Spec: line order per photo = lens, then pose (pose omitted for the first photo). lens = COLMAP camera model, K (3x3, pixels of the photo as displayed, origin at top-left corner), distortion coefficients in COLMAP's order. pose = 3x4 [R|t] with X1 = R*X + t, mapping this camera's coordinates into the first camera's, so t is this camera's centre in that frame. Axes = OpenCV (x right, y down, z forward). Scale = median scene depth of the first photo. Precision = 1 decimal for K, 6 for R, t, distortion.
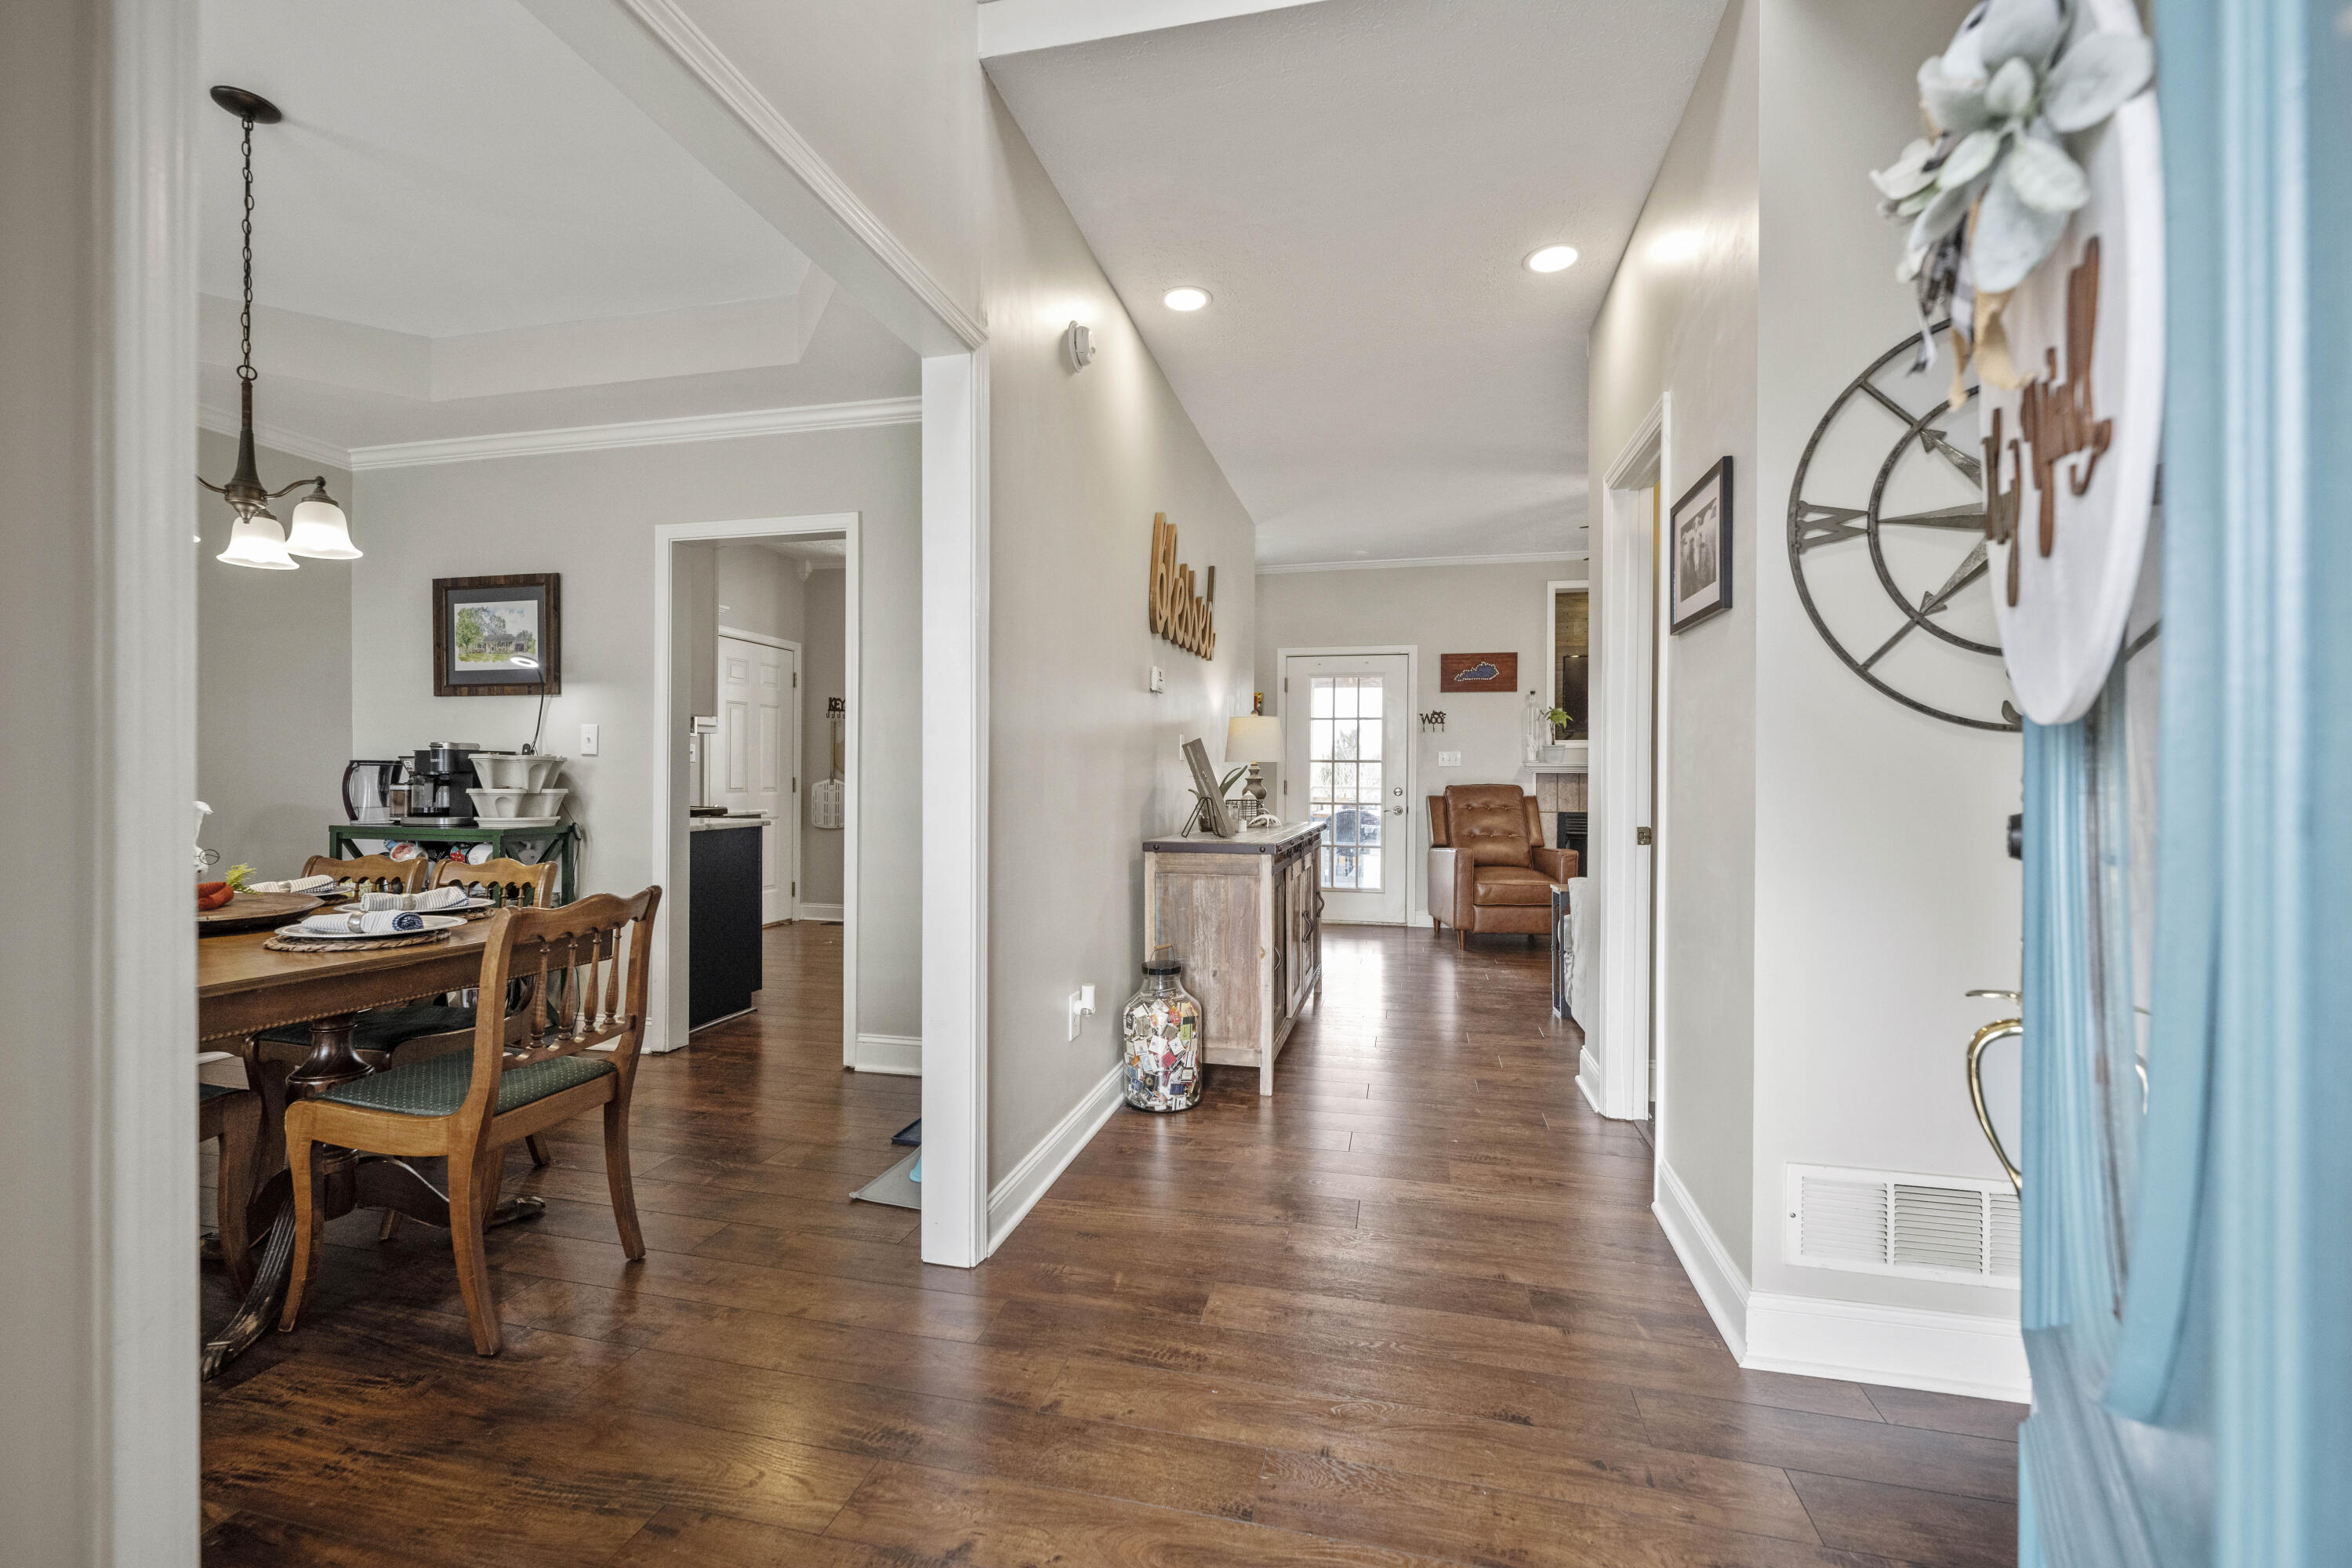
lens RADIAL K [[956.8, 0, 1181.4], [0, 956.8, 780.4], [0, 0, 1]] dist [-0.000840, 0.000066]
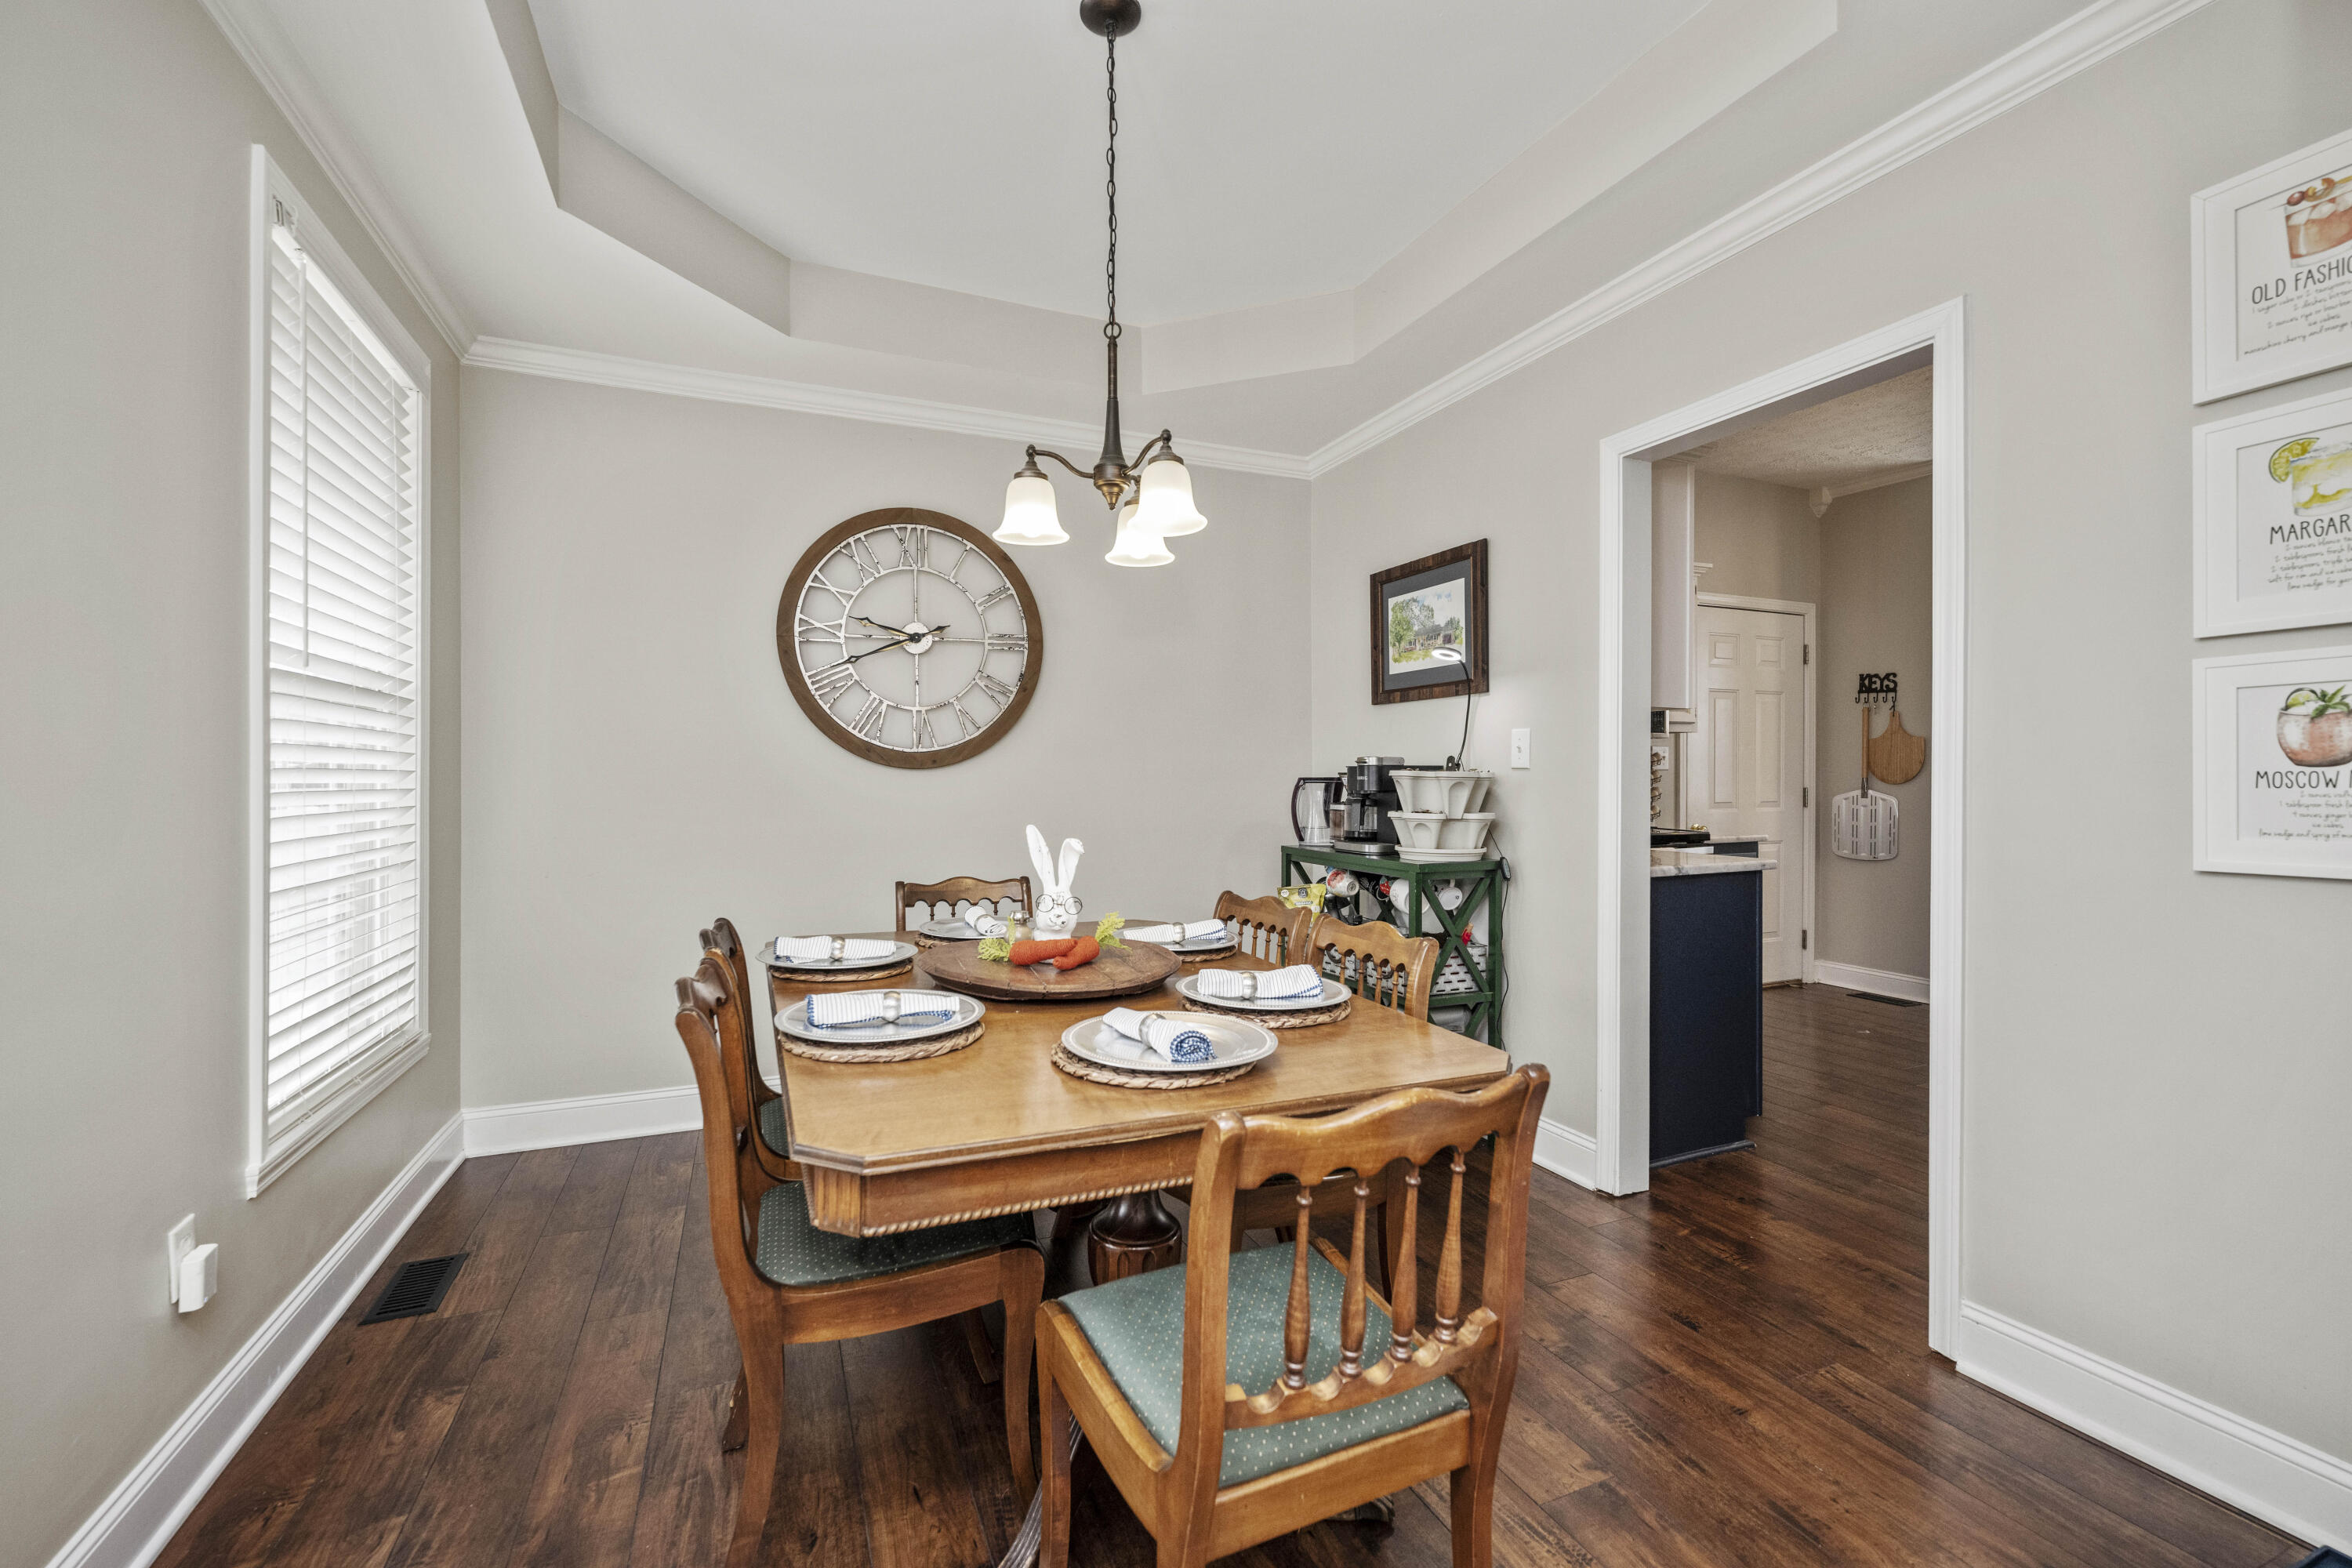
lens RADIAL K [[978.8, 0, 1182.3], [0, 978.8, 780.4], [0, 0, 1]] dist [0.003924, 0.000494]
pose [[0.588375, -0.002072, -0.808586, -0.147736], [0.002623, 0.999996, -0.000653, -0.017739], [0.808584, -0.001737, 0.588378, 0.326363]]
